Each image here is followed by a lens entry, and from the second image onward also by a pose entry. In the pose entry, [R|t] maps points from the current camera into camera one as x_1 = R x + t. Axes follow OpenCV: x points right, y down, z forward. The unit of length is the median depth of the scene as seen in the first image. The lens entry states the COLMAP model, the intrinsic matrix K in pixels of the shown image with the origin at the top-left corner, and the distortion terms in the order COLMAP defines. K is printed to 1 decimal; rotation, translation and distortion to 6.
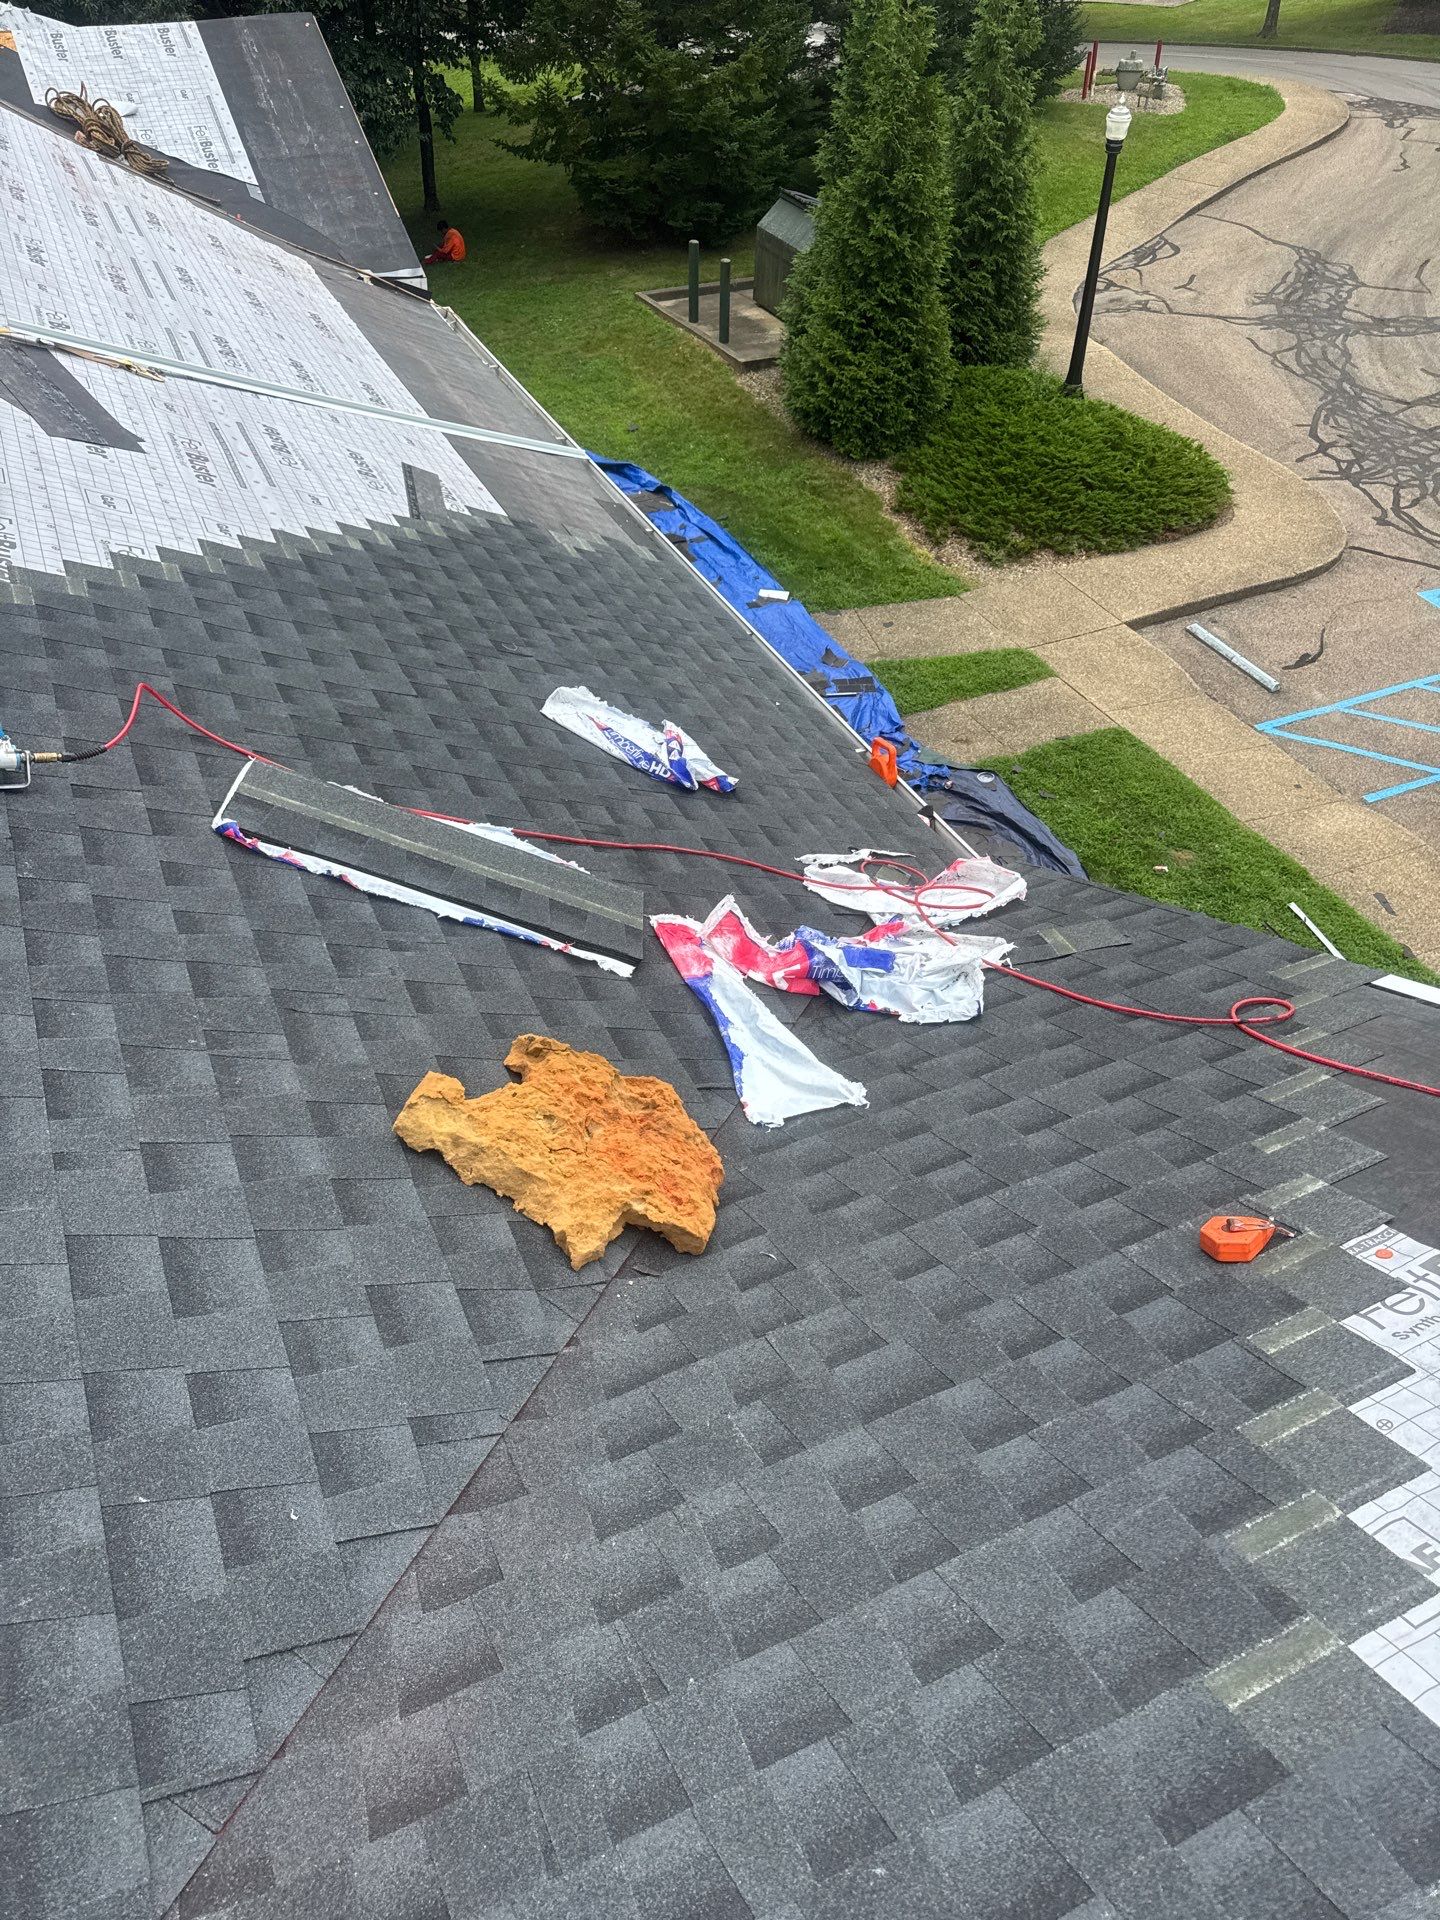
lens RADIAL K [[1397.9, 0, 714.9], [0, 1397.9, 957.5], [0, 0, 1]] dist [-0.008763, -0.002480]
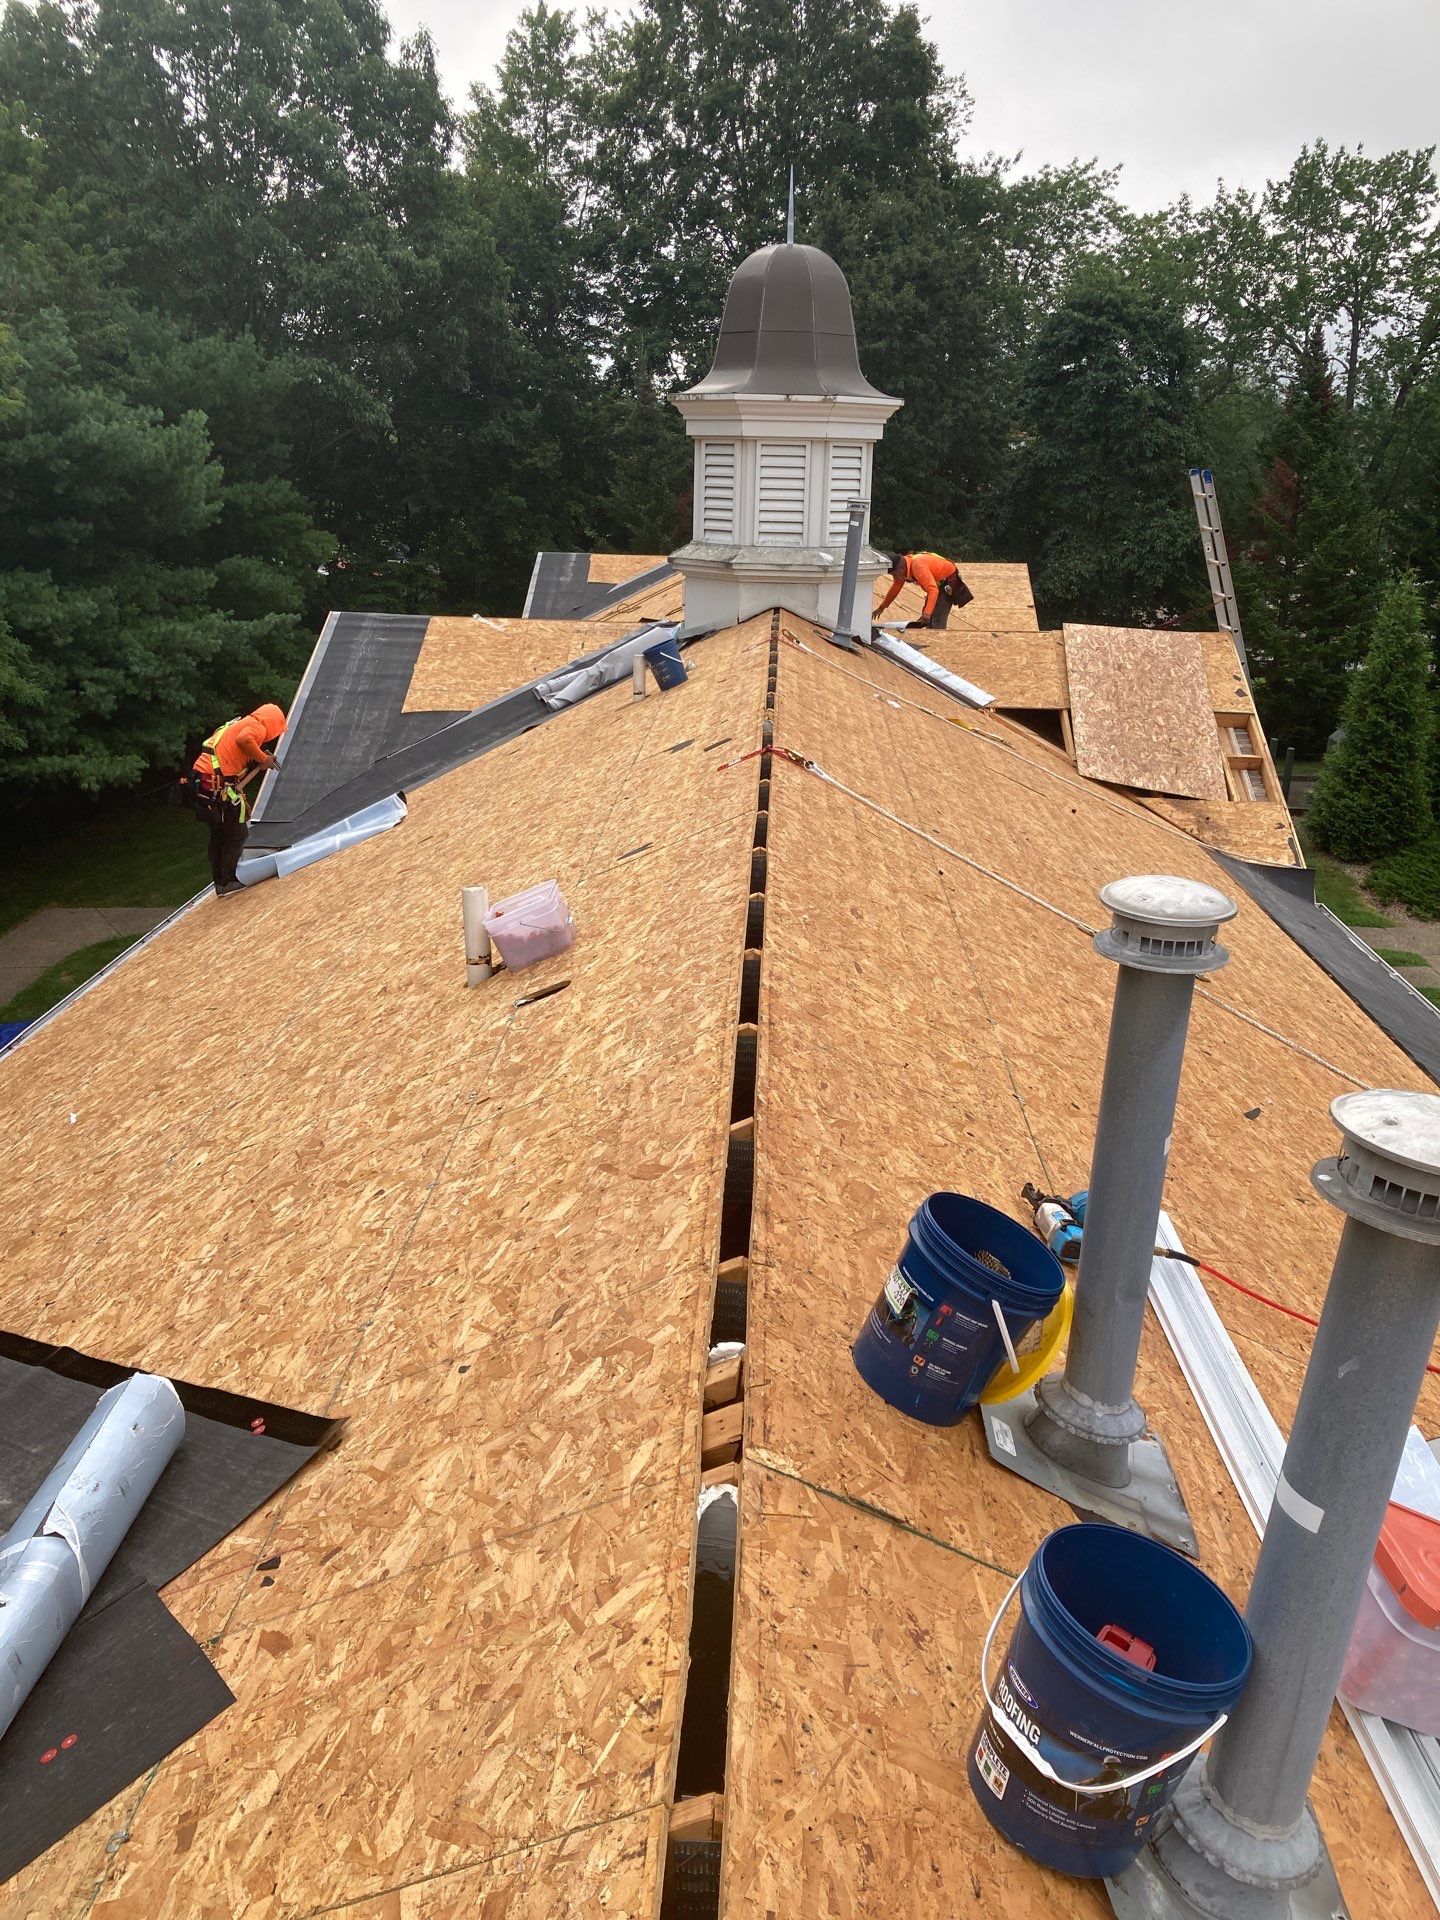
lens RADIAL K [[1593.9, 0, 718.9], [0, 1593.9, 955.9], [0, 0, 1]] dist [0.038322, -0.022801]
pose [[0.894769, 0.138699, -0.424442, 0.247403], [-0.298050, 0.893306, -0.336408, 0.502330], [0.332497, 0.427513, 0.840642, -0.592037]]
